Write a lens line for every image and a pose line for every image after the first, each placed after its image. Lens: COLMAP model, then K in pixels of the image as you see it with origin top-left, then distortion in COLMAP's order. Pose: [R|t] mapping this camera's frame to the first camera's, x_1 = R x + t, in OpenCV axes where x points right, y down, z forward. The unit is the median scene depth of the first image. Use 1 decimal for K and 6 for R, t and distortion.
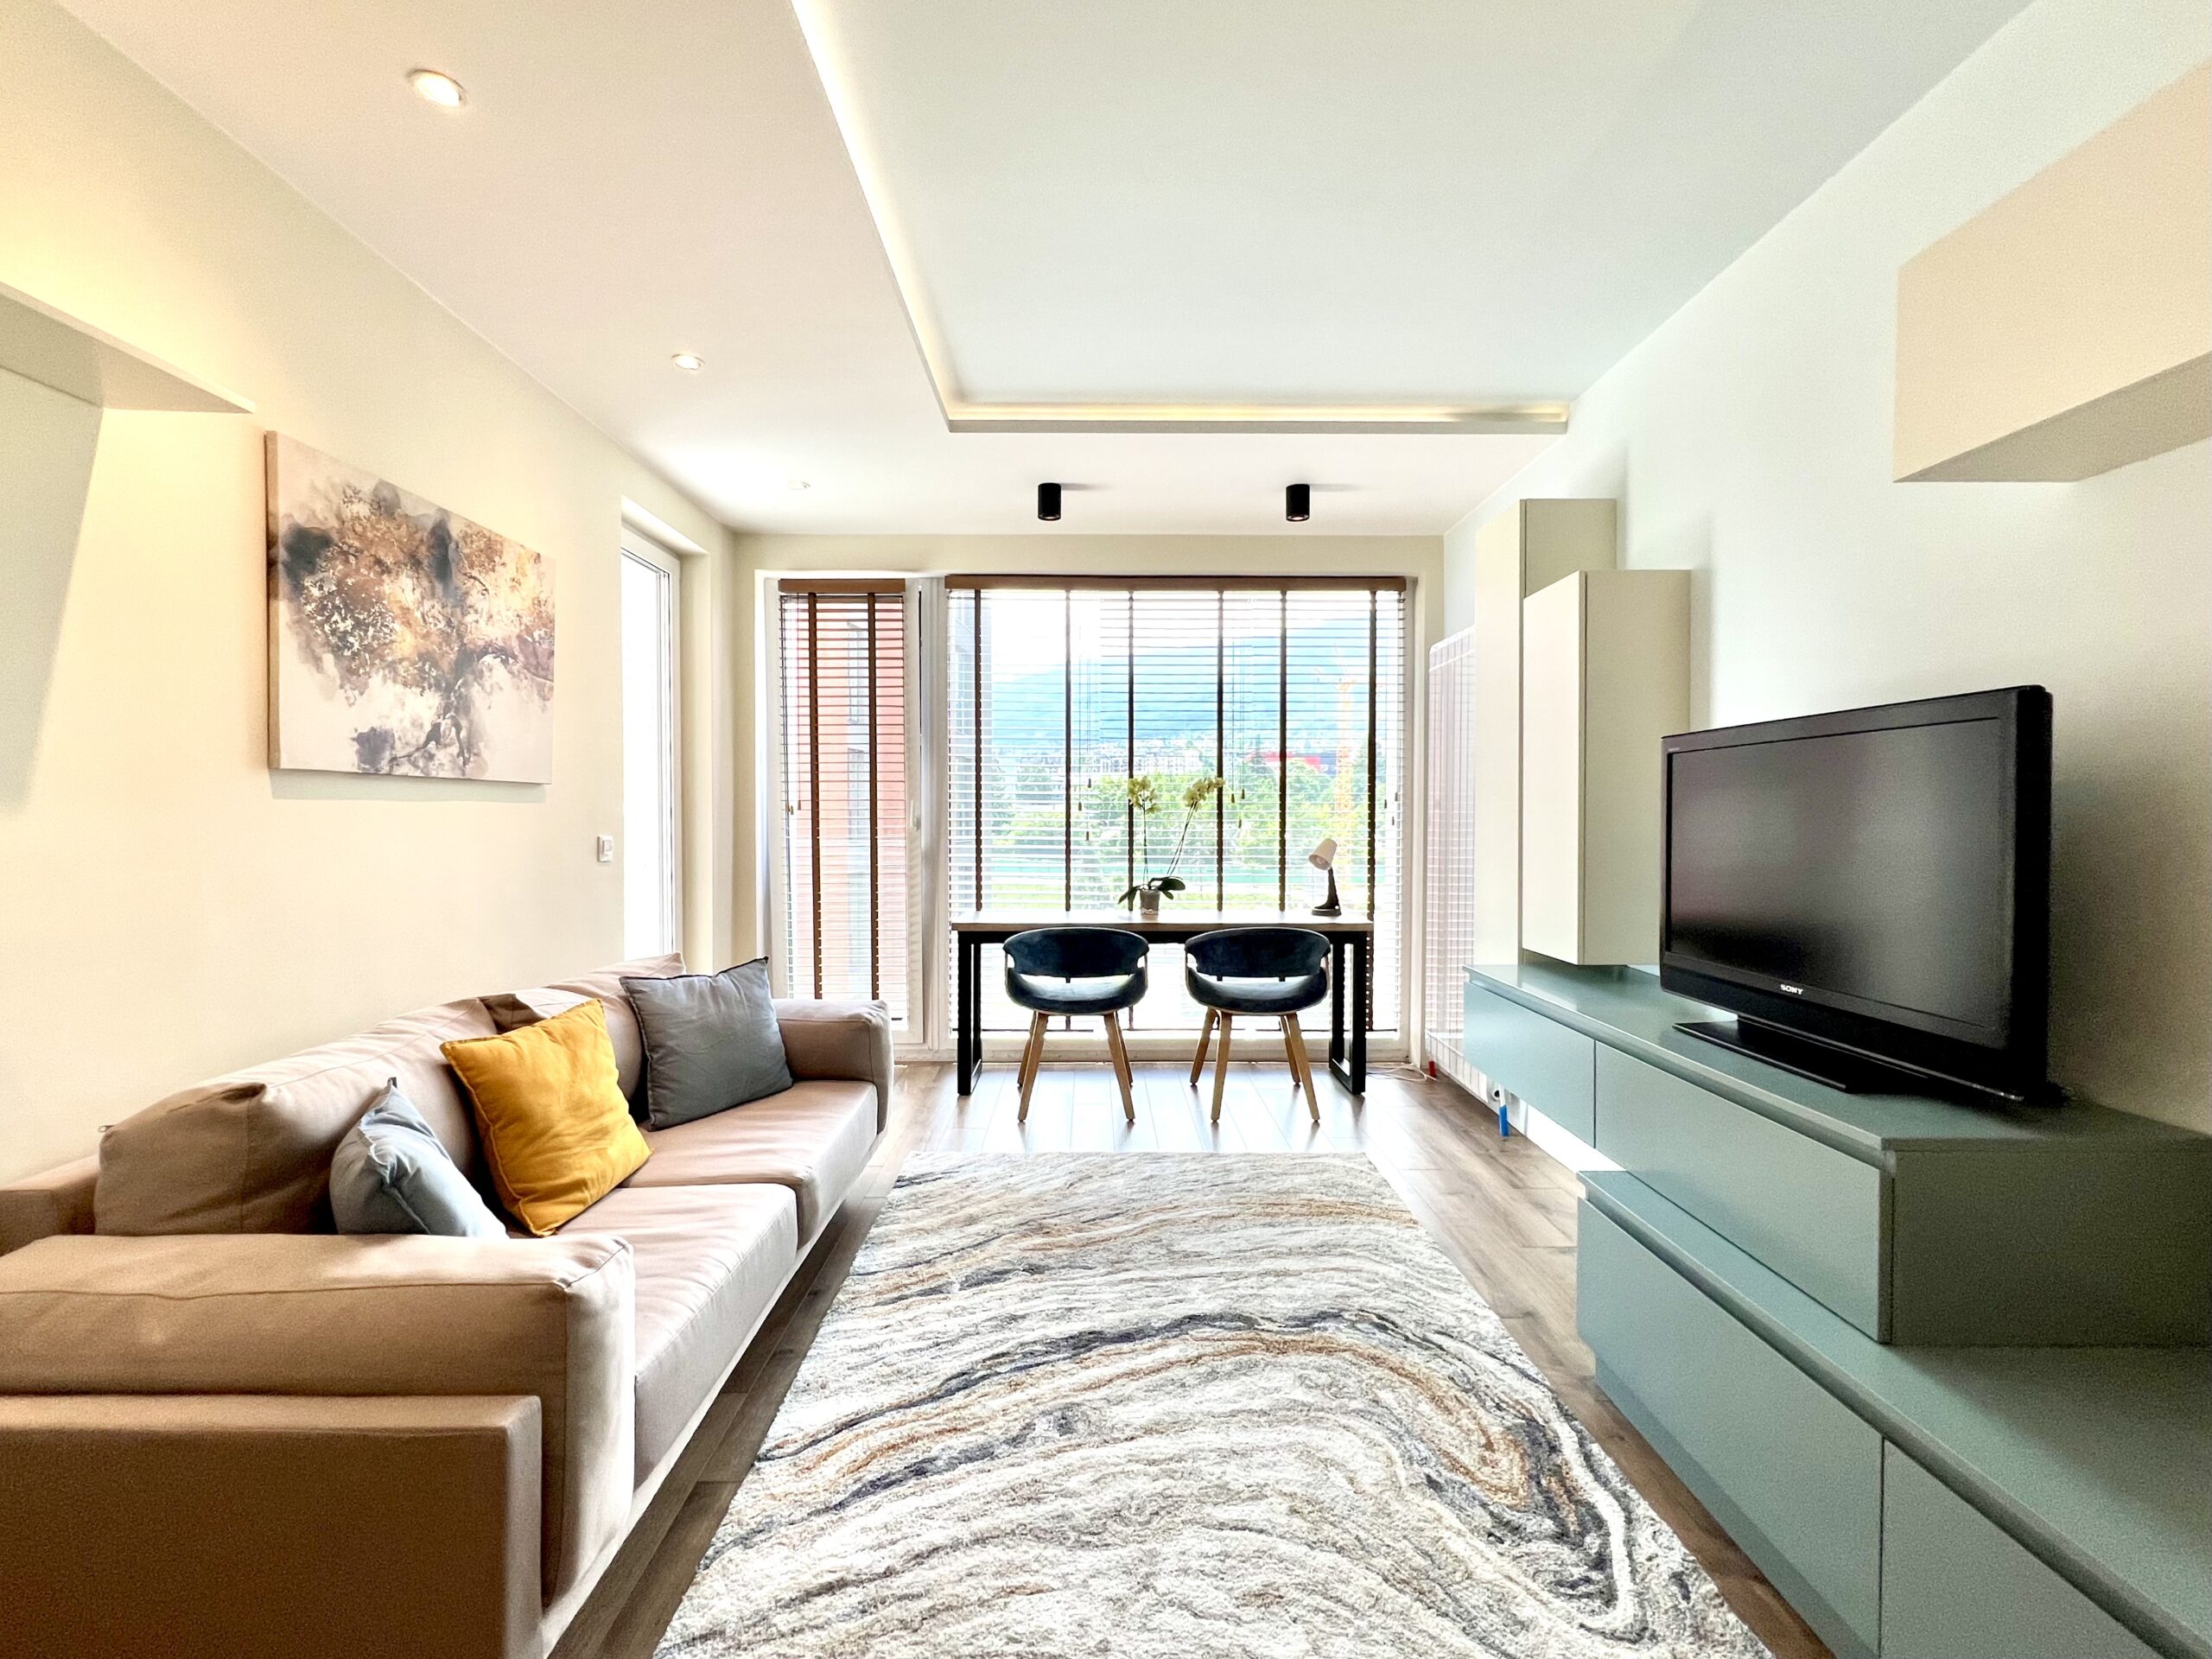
lens RADIAL K [[958.3, 0, 1102.7], [0, 958.3, 831.8], [0, 0, 1]] dist [-0.002090, 0.000354]
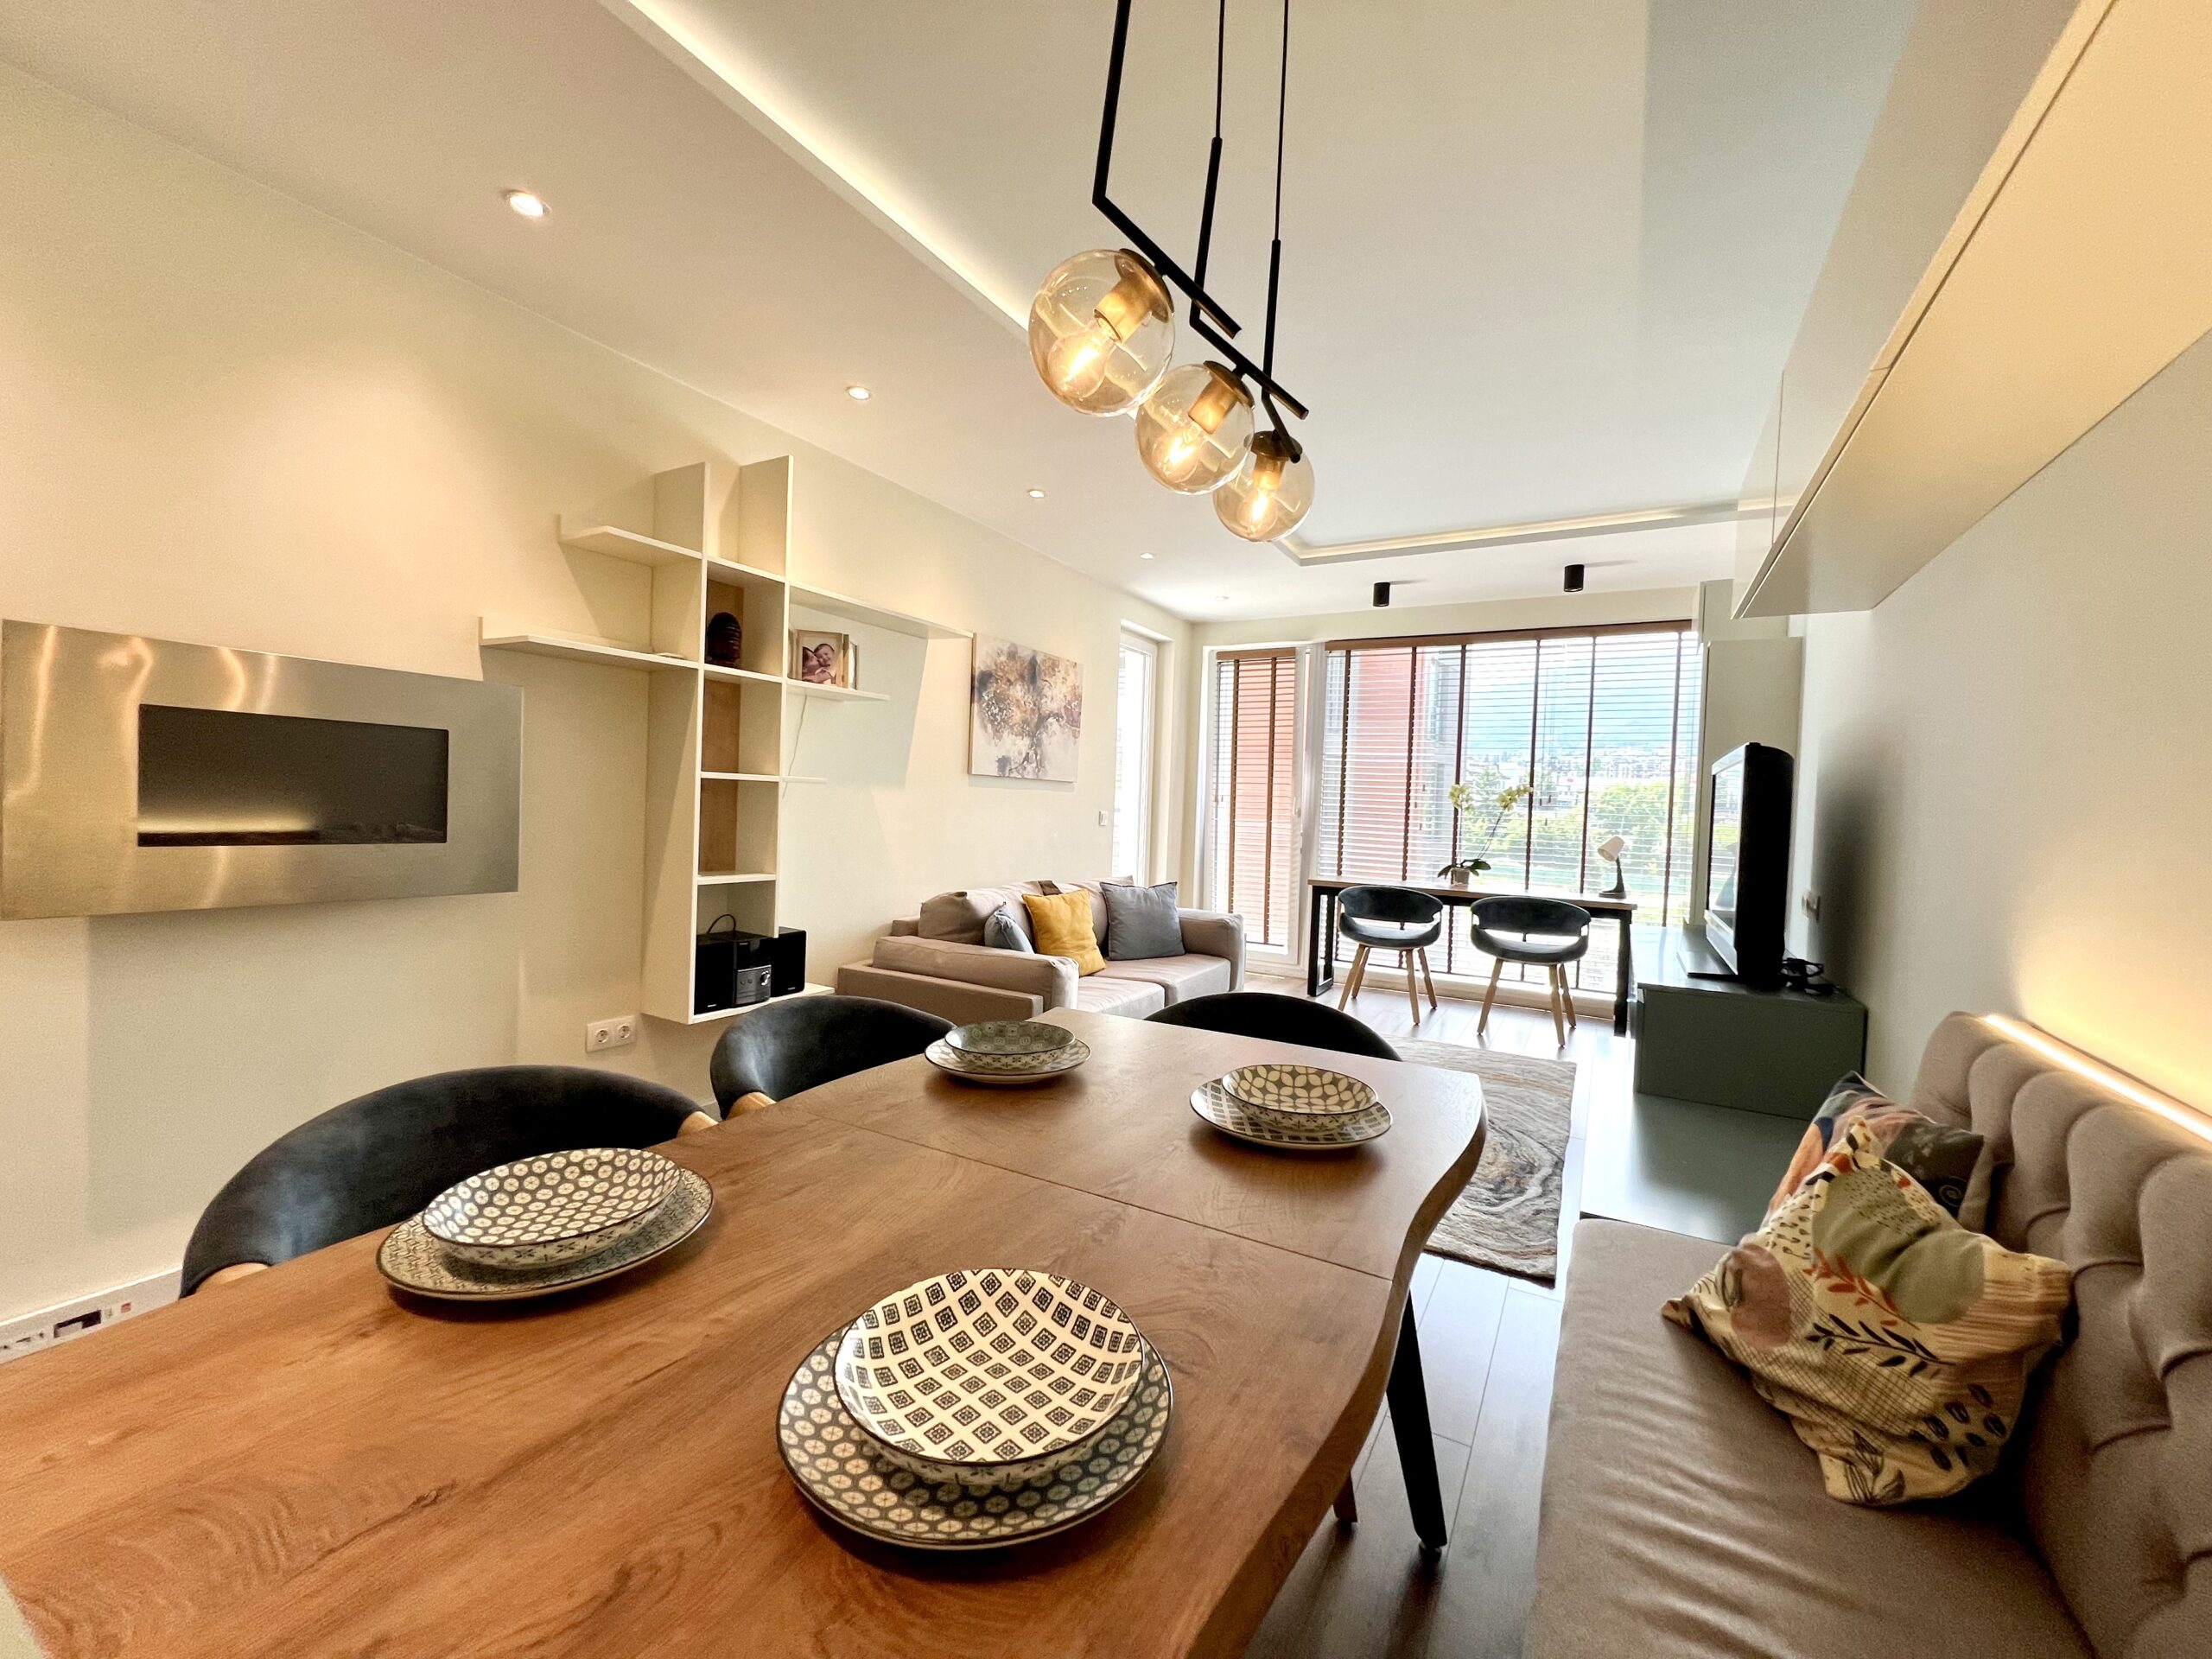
lens RADIAL K [[889.2, 0, 1099.2], [0, 889.2, 838.3], [0, 0, 1]] dist [-0.003085, 0.000211]
pose [[0.860298, 0.049335, -0.507399, 0.448551], [-0.044077, 0.998777, 0.022378, 0.024813], [0.507883, 0.003113, 0.861420, -0.614467]]
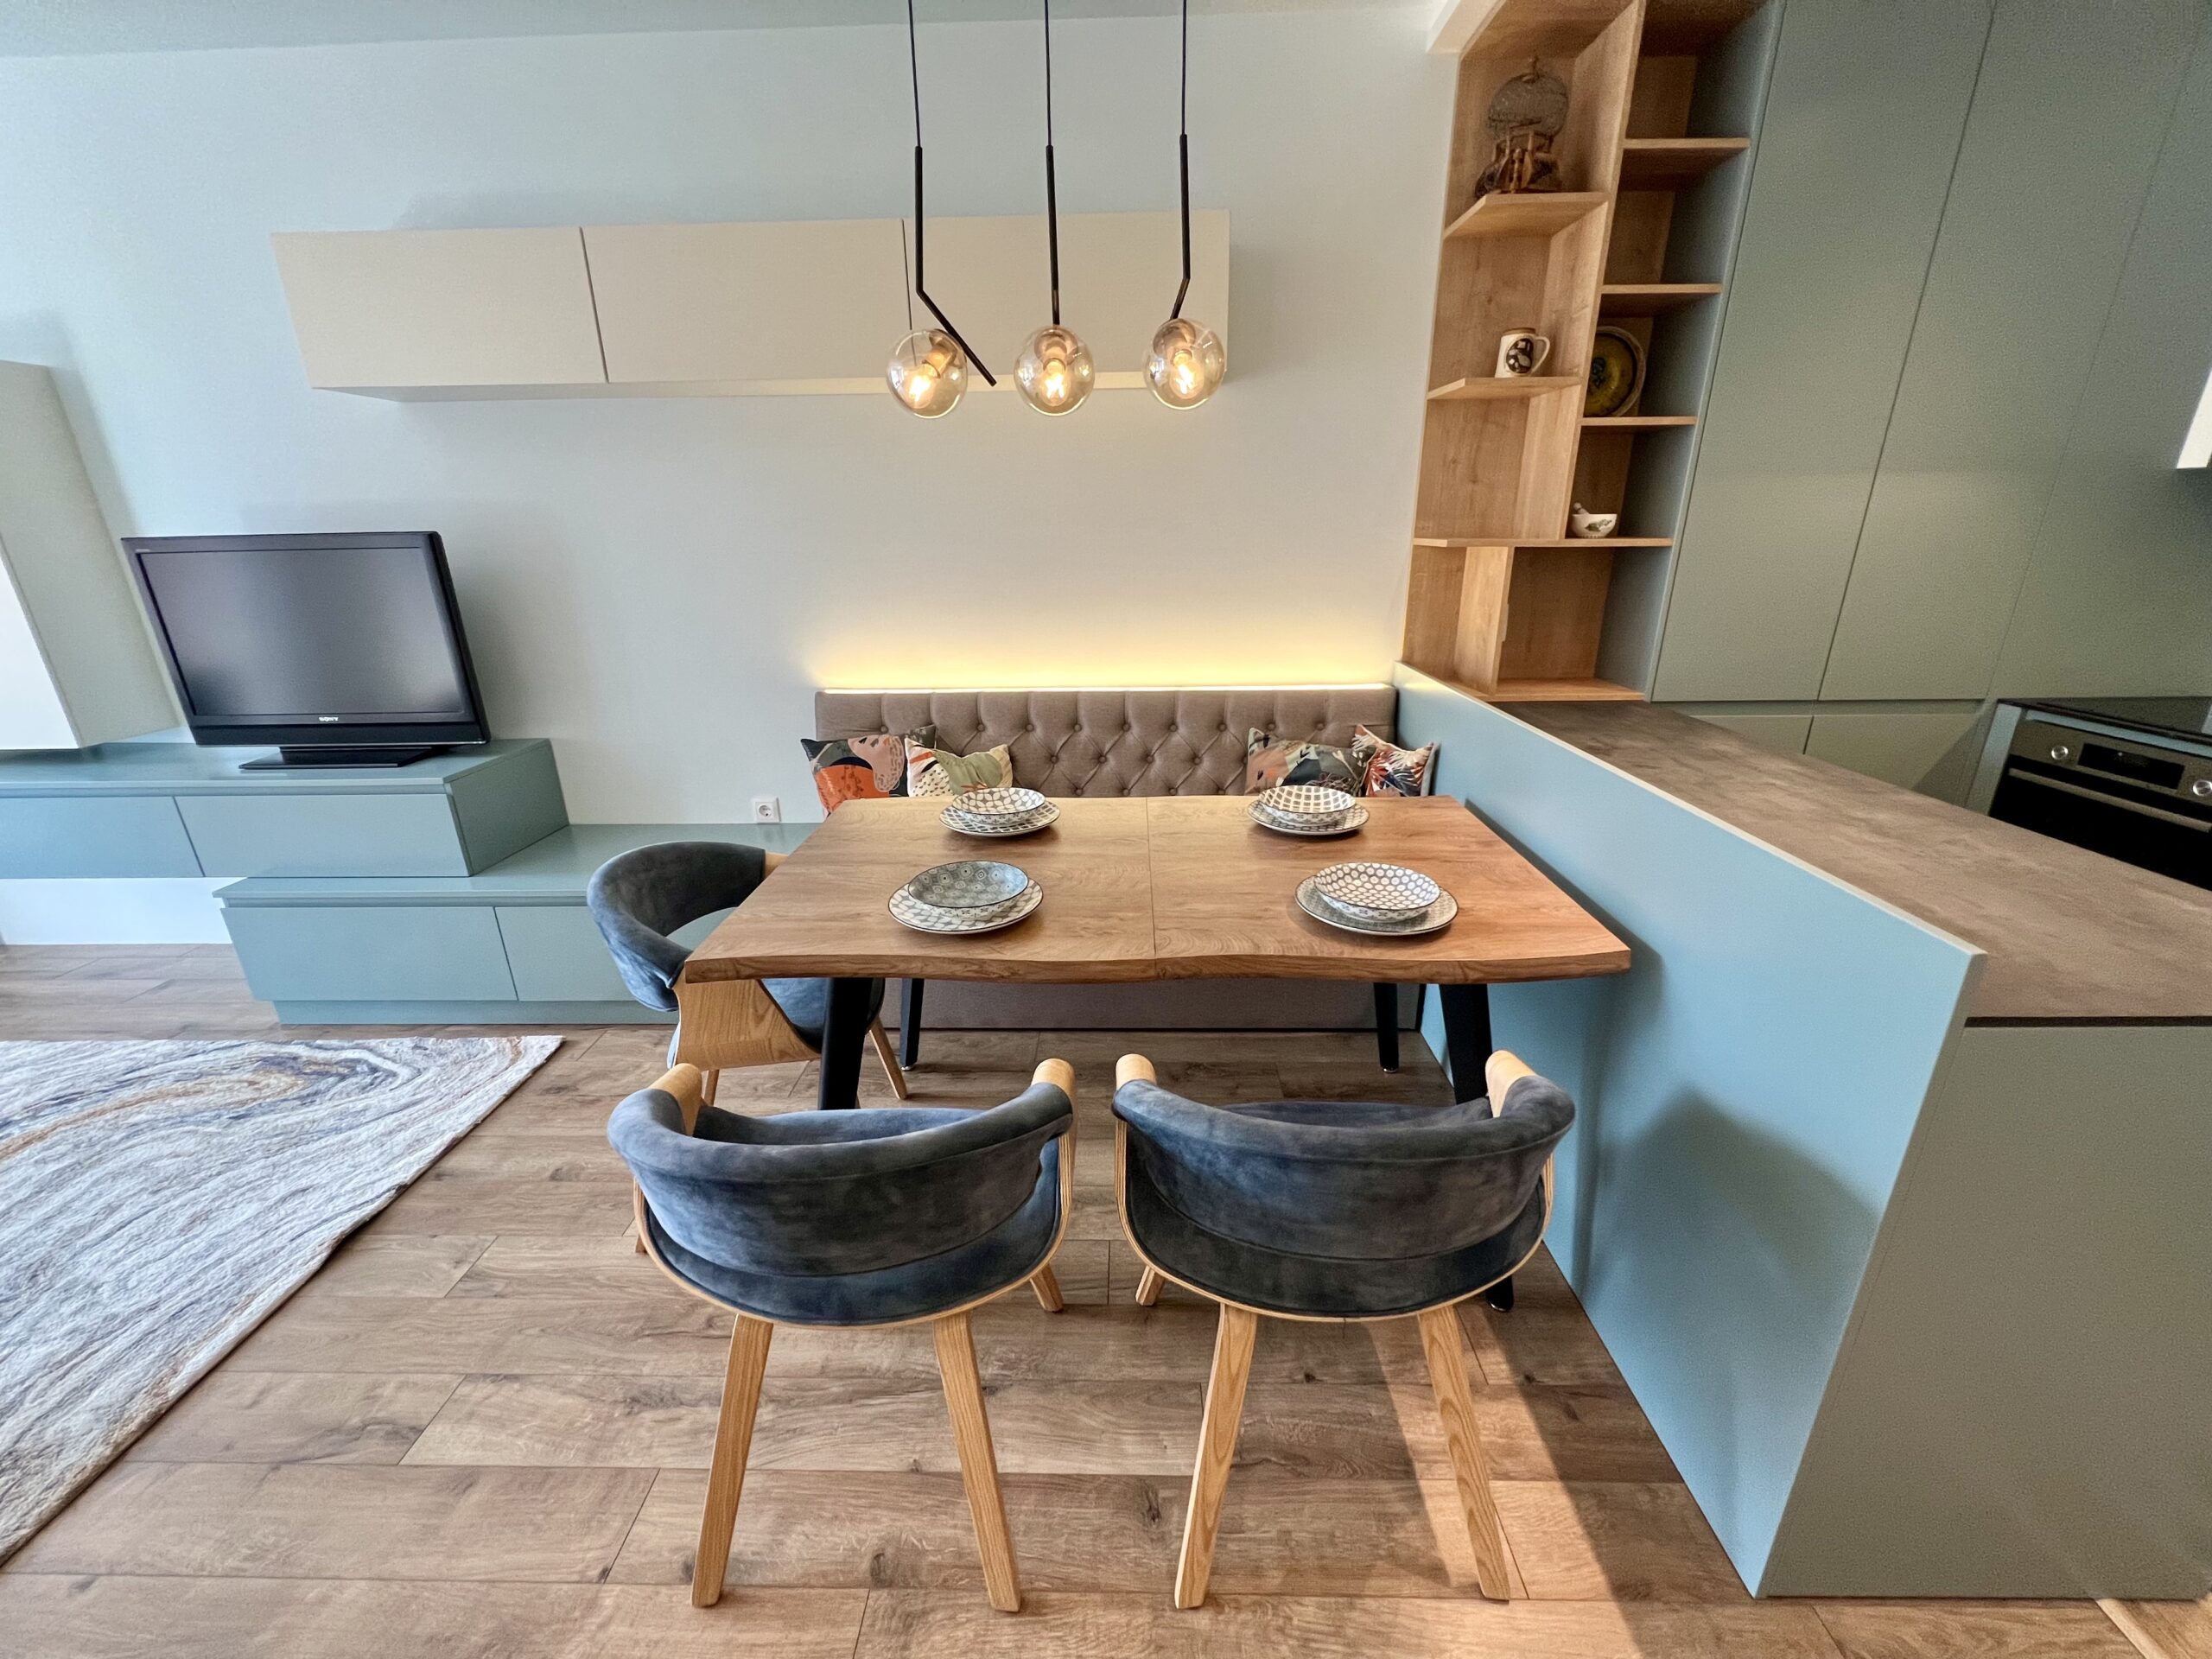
lens RADIAL K [[889.2, 0, 1110.6], [0, 889.2, 834.6], [0, 0, 1]] dist [-0.003085, 0.000211]
pose [[0.029170, -0.331753, 0.942915, -0.505373], [0.034901, 0.943079, 0.330732, -0.068800], [-0.998965, 0.023261, 0.039088, -0.242696]]
